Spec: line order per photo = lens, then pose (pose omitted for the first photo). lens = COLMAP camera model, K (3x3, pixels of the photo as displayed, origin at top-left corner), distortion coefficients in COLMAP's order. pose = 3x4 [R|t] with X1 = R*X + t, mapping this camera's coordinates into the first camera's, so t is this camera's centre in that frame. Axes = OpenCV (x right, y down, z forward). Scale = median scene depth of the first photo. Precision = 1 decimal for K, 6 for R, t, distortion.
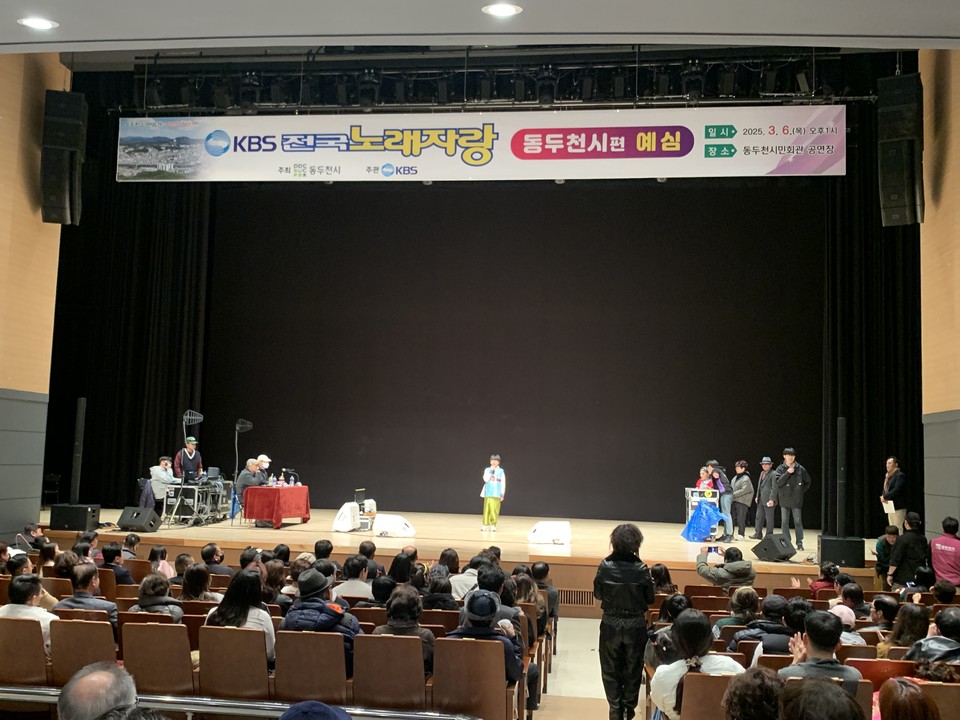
lens RADIAL K [[957.0, 0, 481.7], [0, 957.0, 367.5], [0, 0, 1]] dist [0.127437, -0.374950]
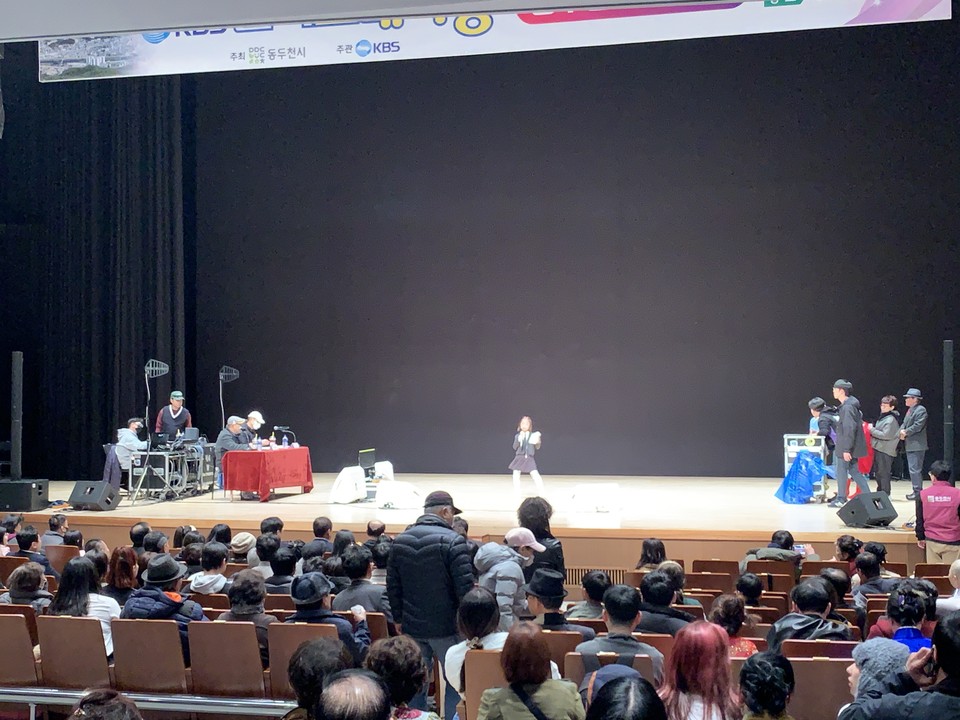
lens RADIAL K [[1343.3, 0, 485.1], [0, 1343.3, 359.0], [0, 0, 1]] dist [0.178777, -0.619202]
pose [[0.992088, -0.039364, -0.119213, 0.120717], [0.047748, 0.996521, 0.068313, -0.022445], [0.116109, -0.073465, 0.990516, -0.102313]]
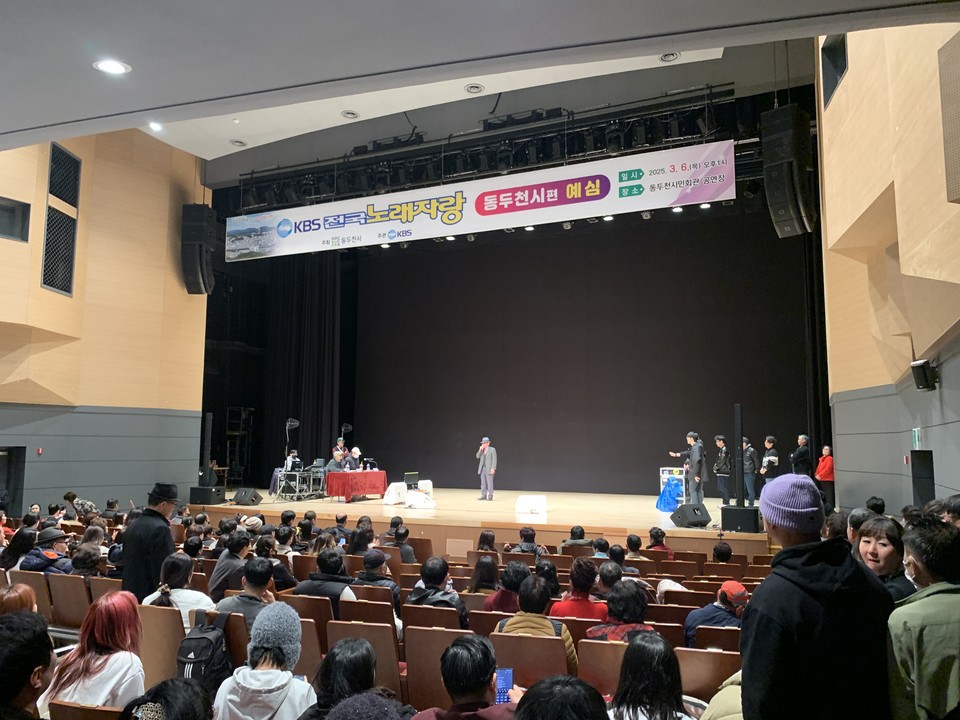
lens RADIAL K [[731.9, 0, 478.8], [0, 731.9, 366.7], [0, 0, 1]] dist [0.148407, -0.453396]
pose [[0.959837, -0.056664, -0.274777, 0.285905], [0.051504, 0.998335, -0.025966, 0.012073], [0.275791, 0.010771, 0.961157, 0.044250]]
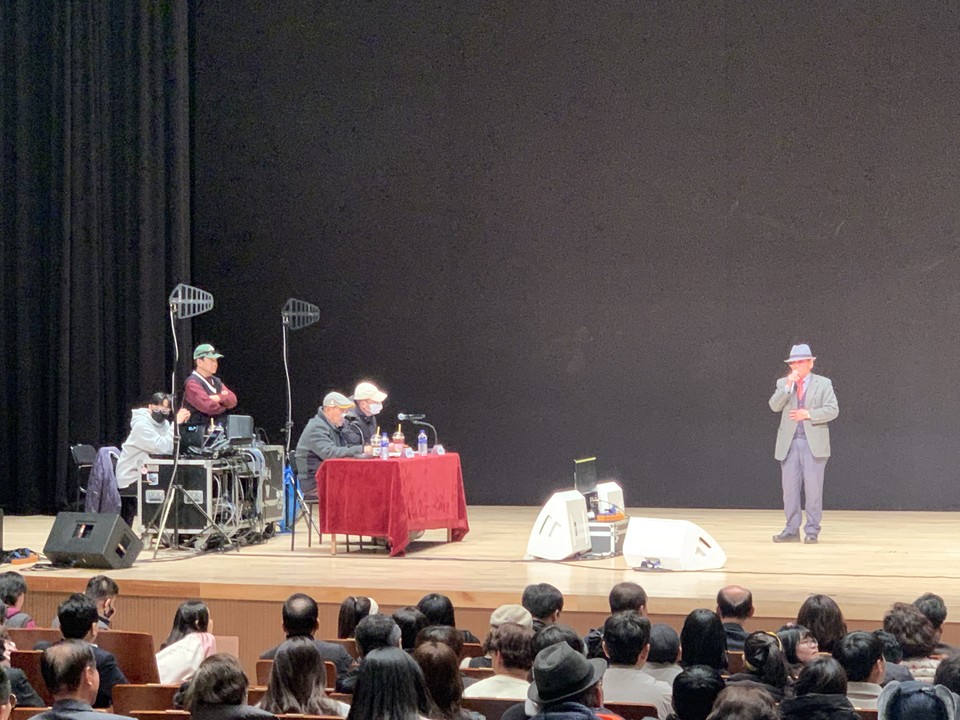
lens RADIAL K [[2510.1, 0, 480.0], [0, 2510.1, 360.0], [0, 0, 1]] dist [-0.040030, 0.434581]
pose [[0.988397, -0.032338, -0.148413, -0.009988], [0.046000, 0.994918, 0.089563, -0.017249], [0.144762, -0.095351, 0.984862, -0.083422]]
